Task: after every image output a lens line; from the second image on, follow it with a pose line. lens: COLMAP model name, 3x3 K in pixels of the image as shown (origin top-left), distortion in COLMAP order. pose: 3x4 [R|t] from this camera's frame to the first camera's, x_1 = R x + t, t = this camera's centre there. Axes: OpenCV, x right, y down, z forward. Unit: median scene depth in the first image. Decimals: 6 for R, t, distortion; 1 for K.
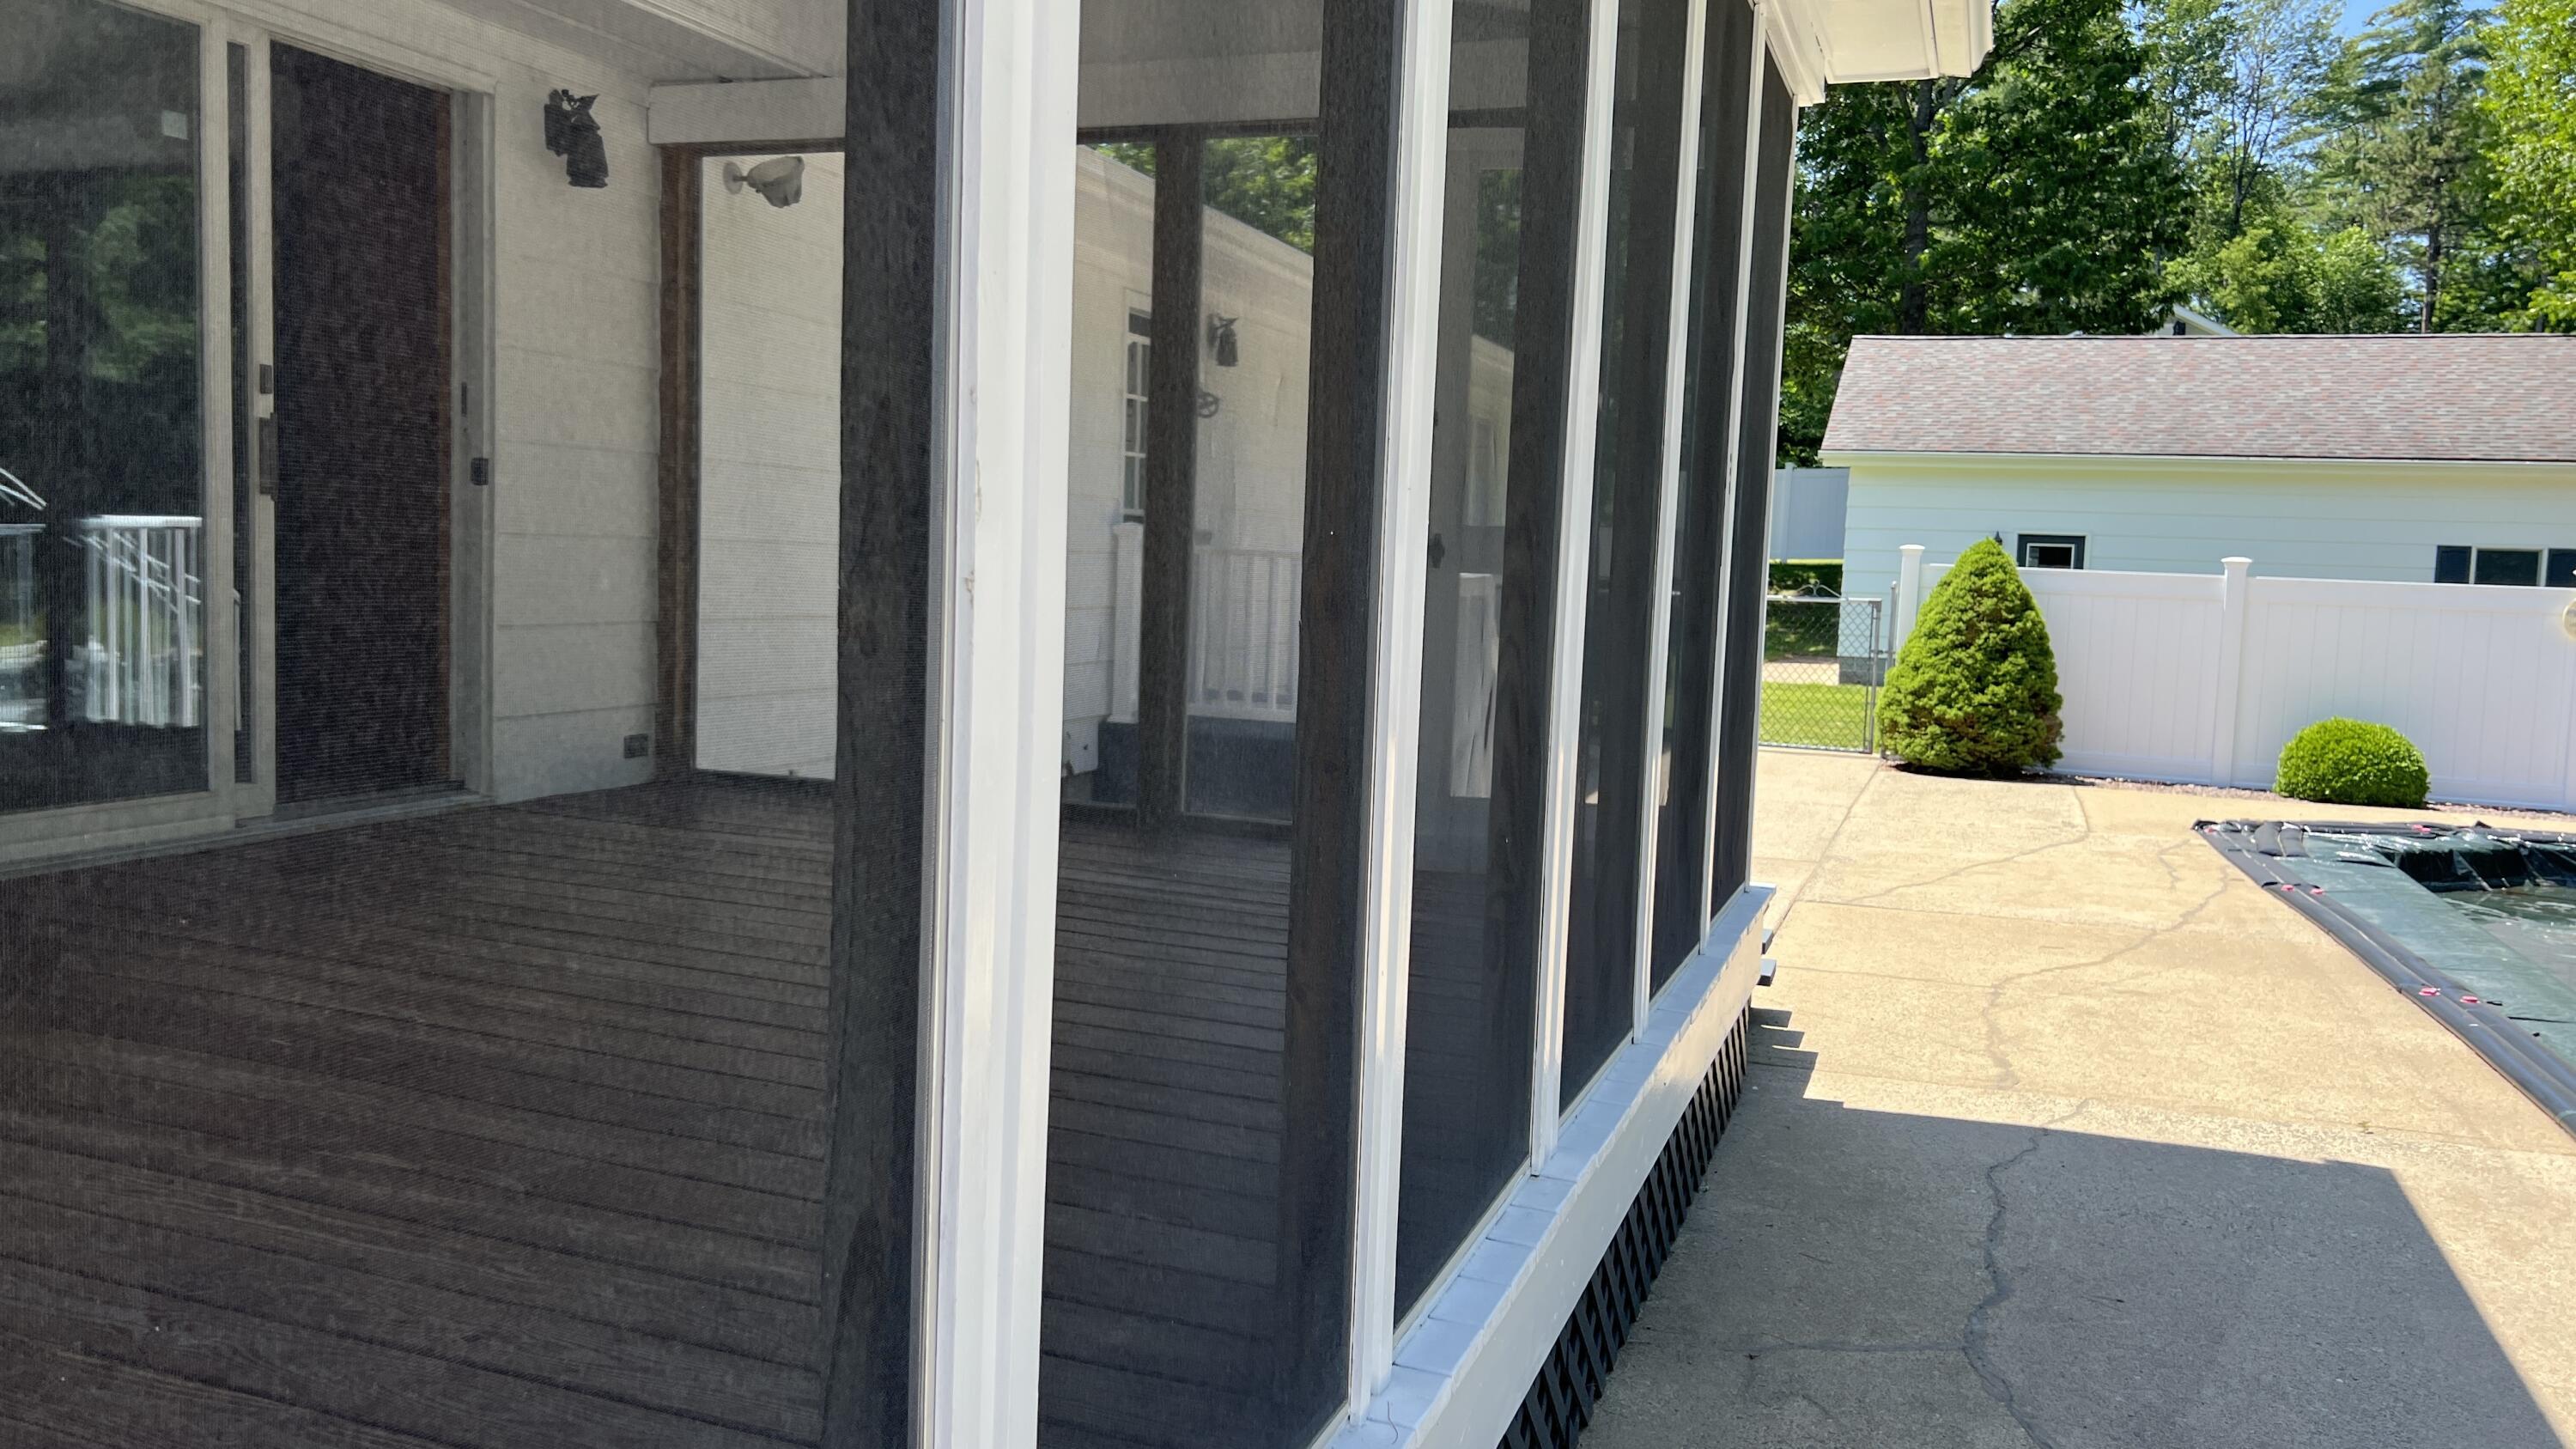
lens RADIAL K [[1981.3, 0, 1288.0], [0, 1981.3, 724.5], [0, 0, 1]] dist [0.018583, -0.002763]
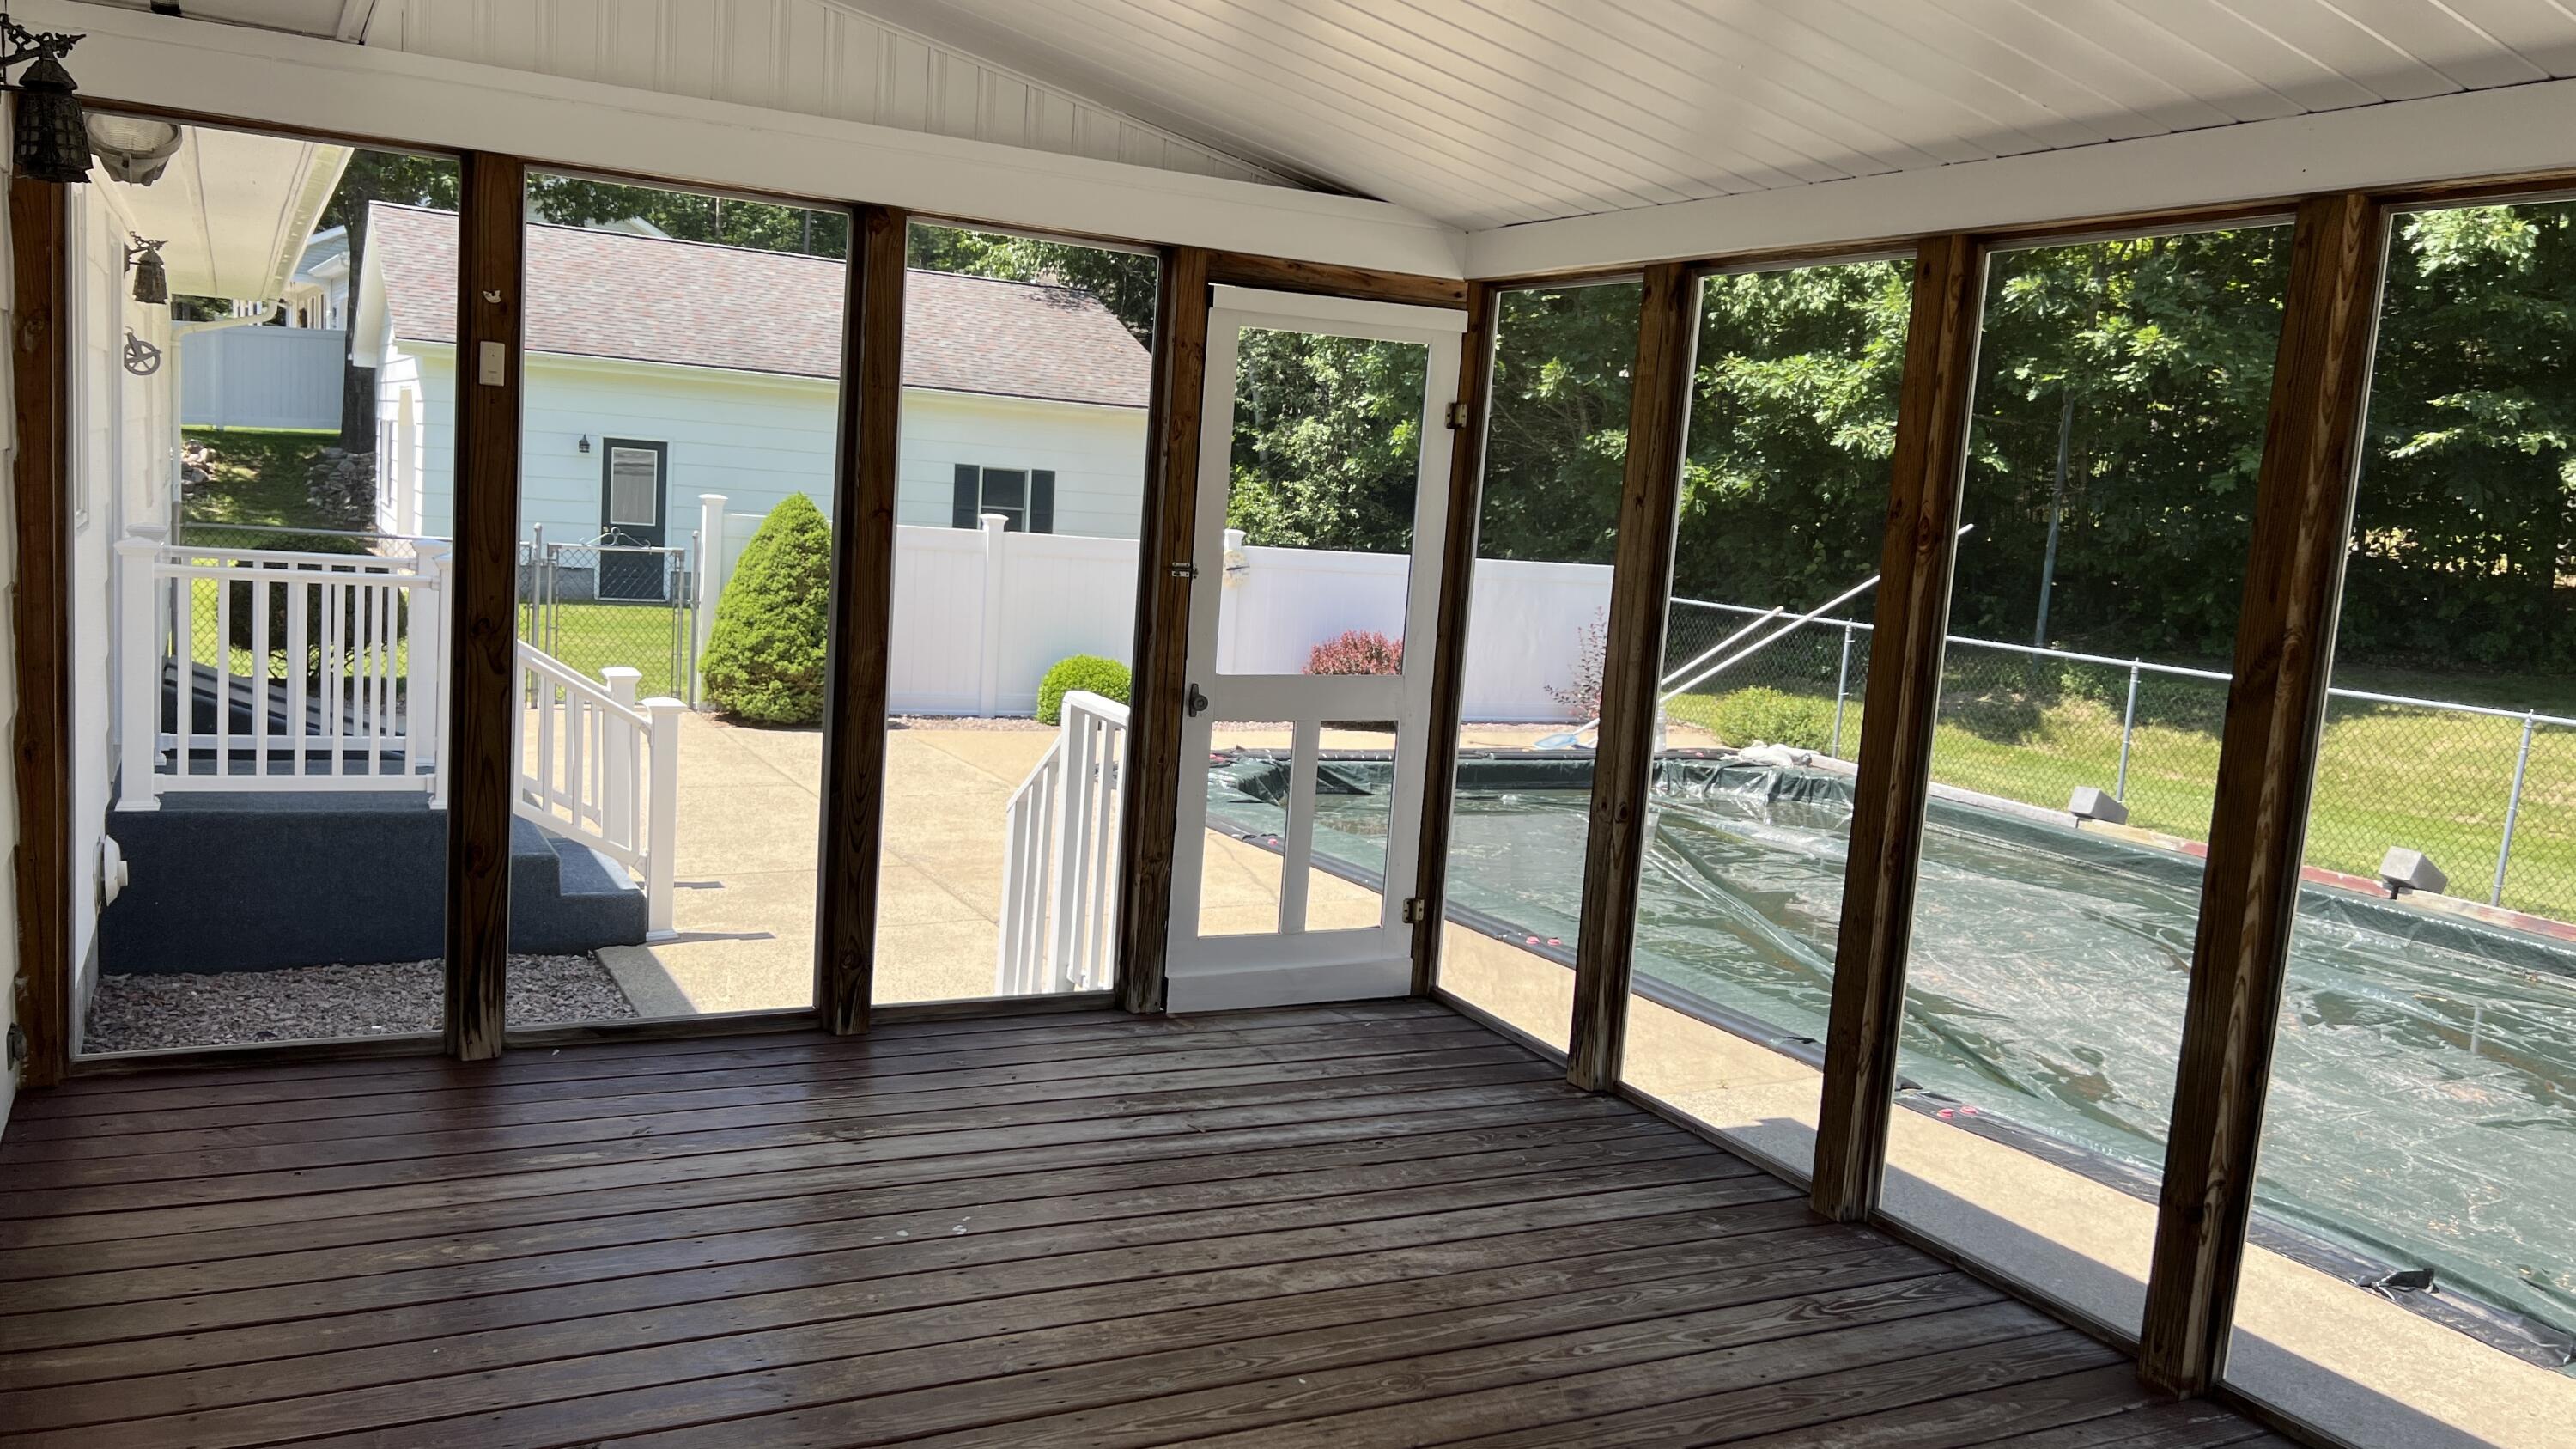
lens RADIAL K [[1964.5, 0, 1288.0], [0, 1964.5, 724.5], [0, 0, 1]] dist [0.108186, -0.183361]
pose [[0.684213, -0.074567, 0.725460, -0.230734], [0.015727, 0.996036, 0.087546, -0.061176], [-0.729113, -0.048490, 0.682674, 0.110208]]
